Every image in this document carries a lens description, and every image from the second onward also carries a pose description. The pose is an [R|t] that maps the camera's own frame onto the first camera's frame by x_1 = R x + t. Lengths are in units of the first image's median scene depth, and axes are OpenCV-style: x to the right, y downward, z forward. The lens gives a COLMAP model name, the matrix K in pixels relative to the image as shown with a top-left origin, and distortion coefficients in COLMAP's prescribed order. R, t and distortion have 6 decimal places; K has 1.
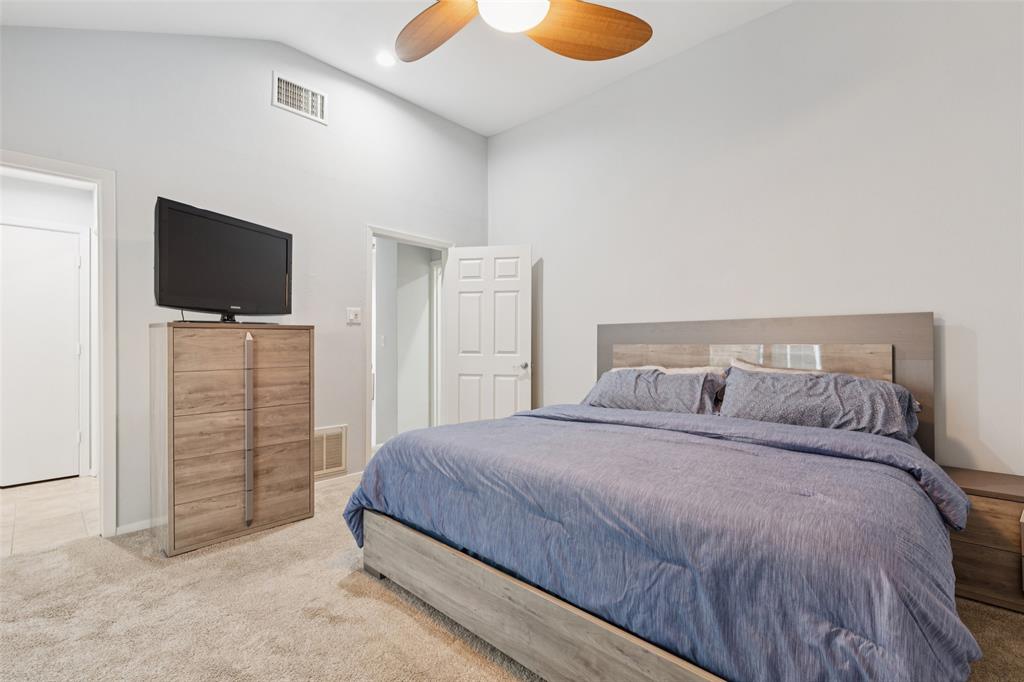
lens RADIAL K [[464.1, 0, 515.4], [0, 464.1, 339.6], [0, 0, 1]] dist [0.010453, -0.001512]
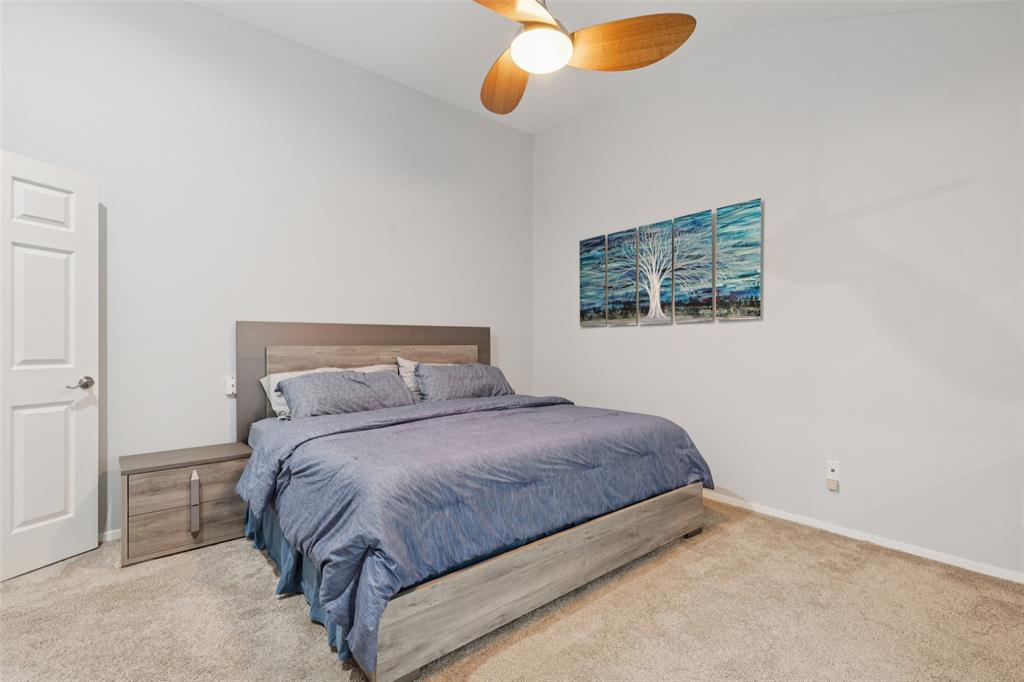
lens RADIAL K [[464.1, 0, 515.4], [0, 464.1, 339.6], [0, 0, 1]] dist [0.010453, -0.001512]
pose [[0.110697, 0.009079, 0.993813, -0.962276], [-0.007270, 0.999939, -0.008325, 0.003704], [-0.993828, -0.006304, 0.110756, 0.758055]]
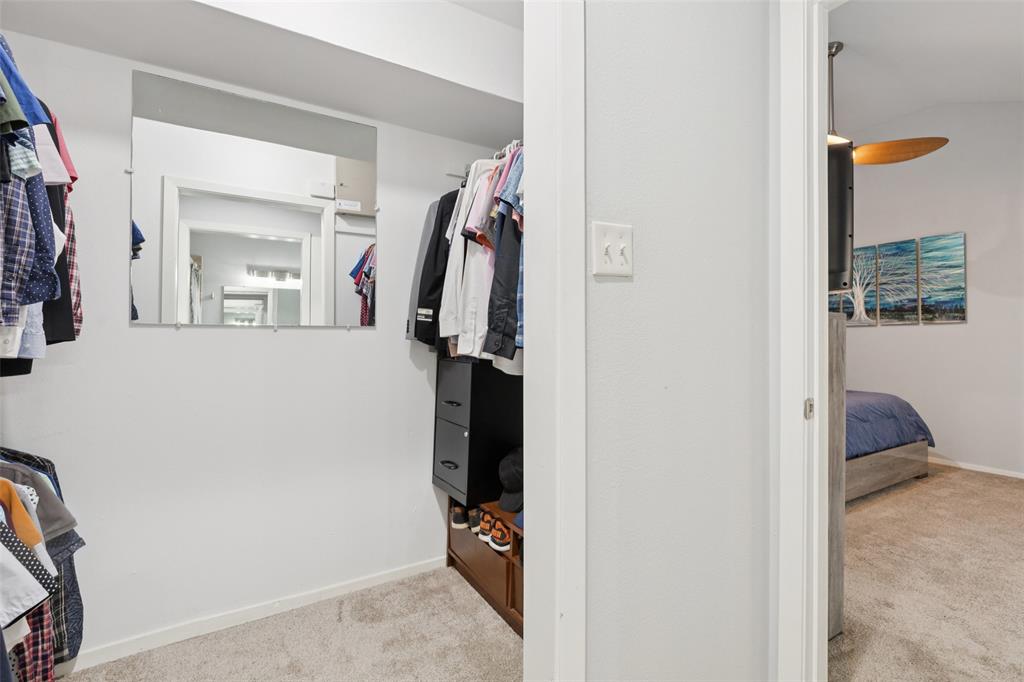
lens RADIAL K [[464.1, 0, 515.4], [0, 464.1, 339.6], [0, 0, 1]] dist [0.010453, -0.001512]
pose [[0.251258, 0.003195, 0.967915, -1.755043], [-0.004220, 0.999989, -0.002205, 0.005252], [-0.967911, -0.003531, 0.251268, 1.455892]]
